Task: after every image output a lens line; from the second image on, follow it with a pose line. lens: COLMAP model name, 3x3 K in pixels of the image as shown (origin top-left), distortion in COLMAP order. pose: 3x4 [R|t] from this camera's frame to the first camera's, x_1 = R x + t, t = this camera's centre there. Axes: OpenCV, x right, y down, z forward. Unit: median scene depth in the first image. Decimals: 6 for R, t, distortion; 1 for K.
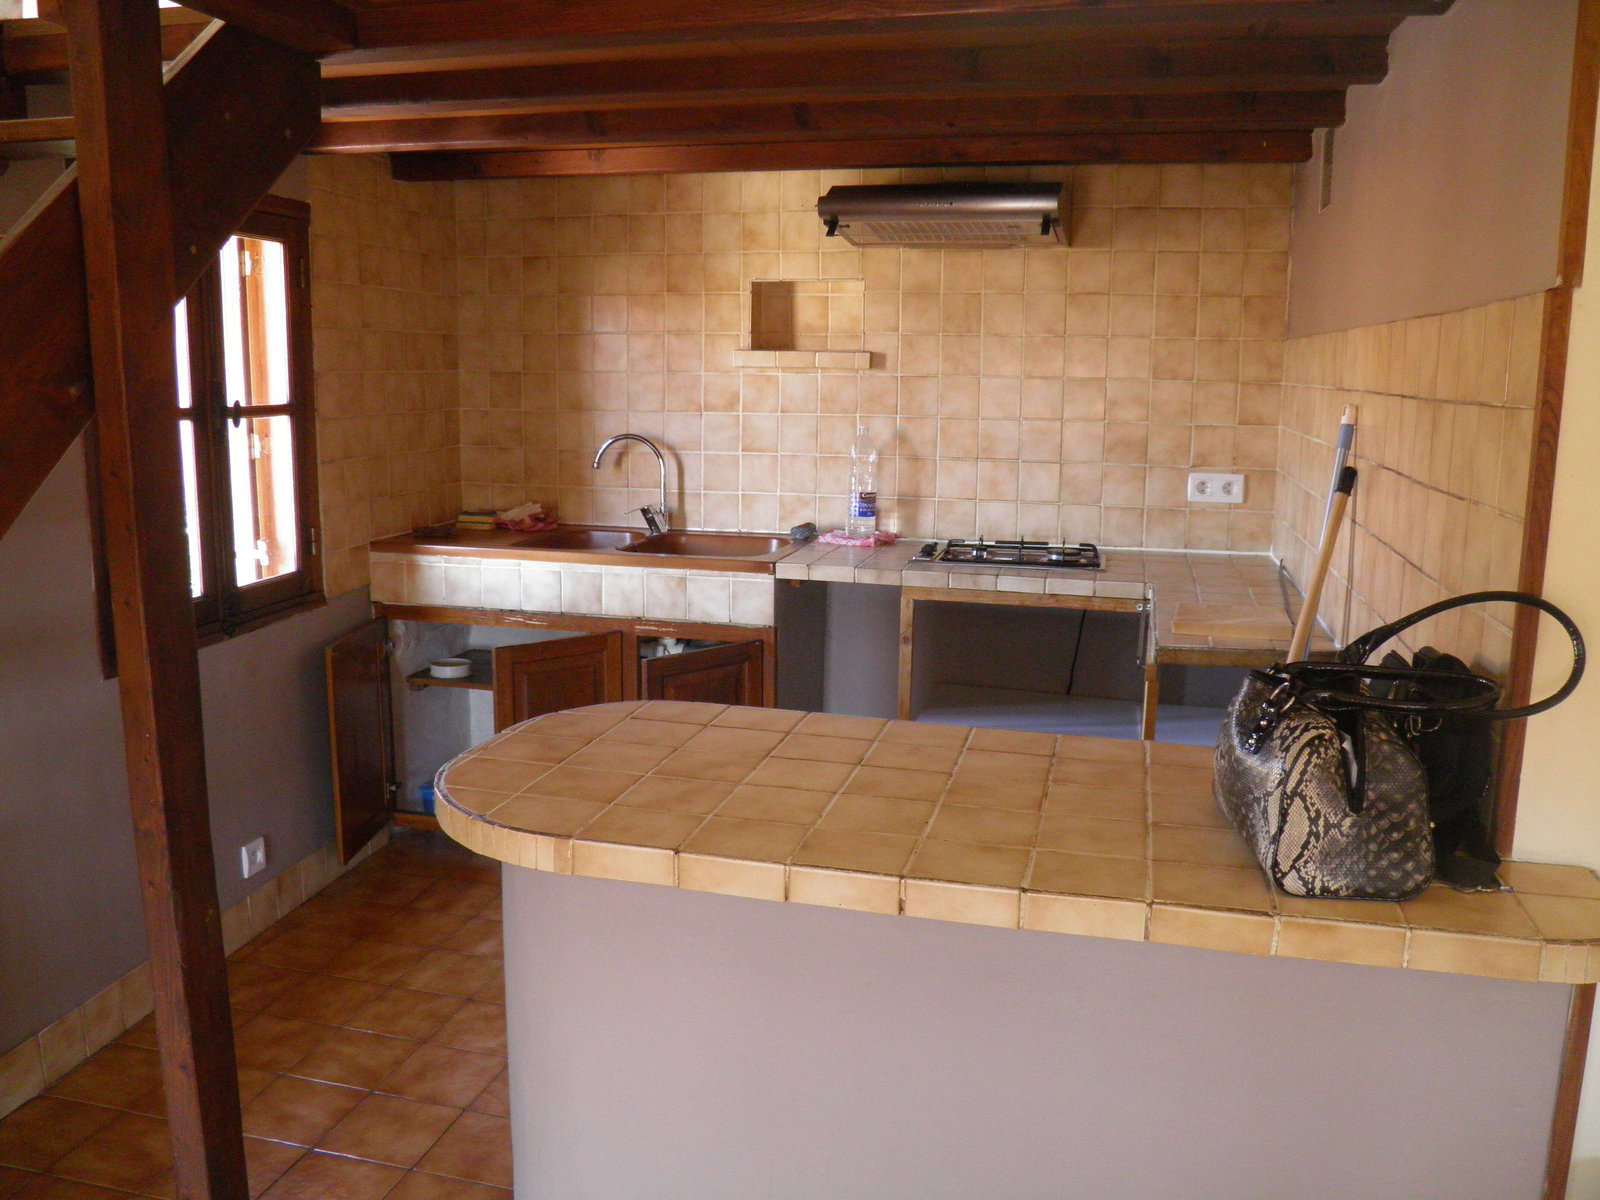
lens RADIAL K [[1339.2, 0, 800.0], [0, 1339.2, 600.0], [0, 0, 1]] dist [-0.141172, 0.136341]
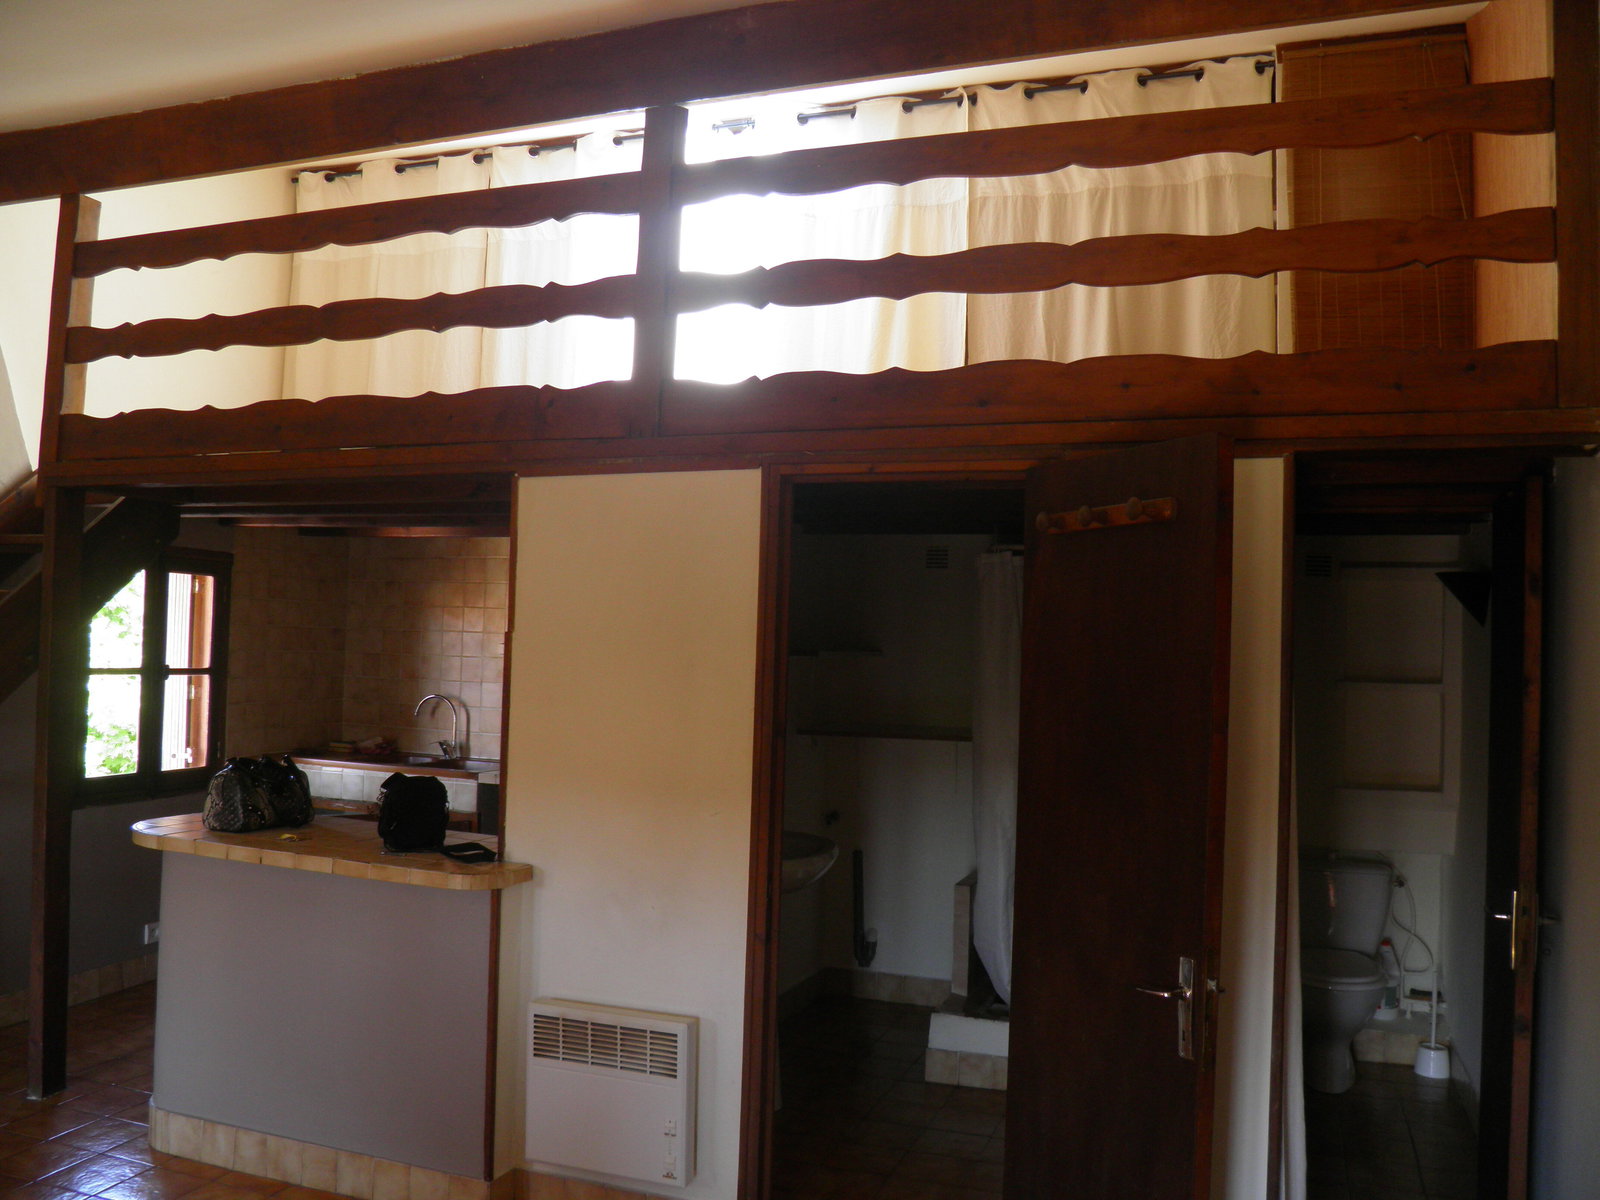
lens RADIAL K [[1339.2, 0, 800.0], [0, 1339.2, 600.0], [0, 0, 1]] dist [-0.141172, 0.136341]
pose [[0.994401, 0.015687, -0.104505, 0.520197], [-0.036981, 0.978048, -0.205074, 0.080405], [0.098994, 0.207791, 0.973151, -0.568934]]
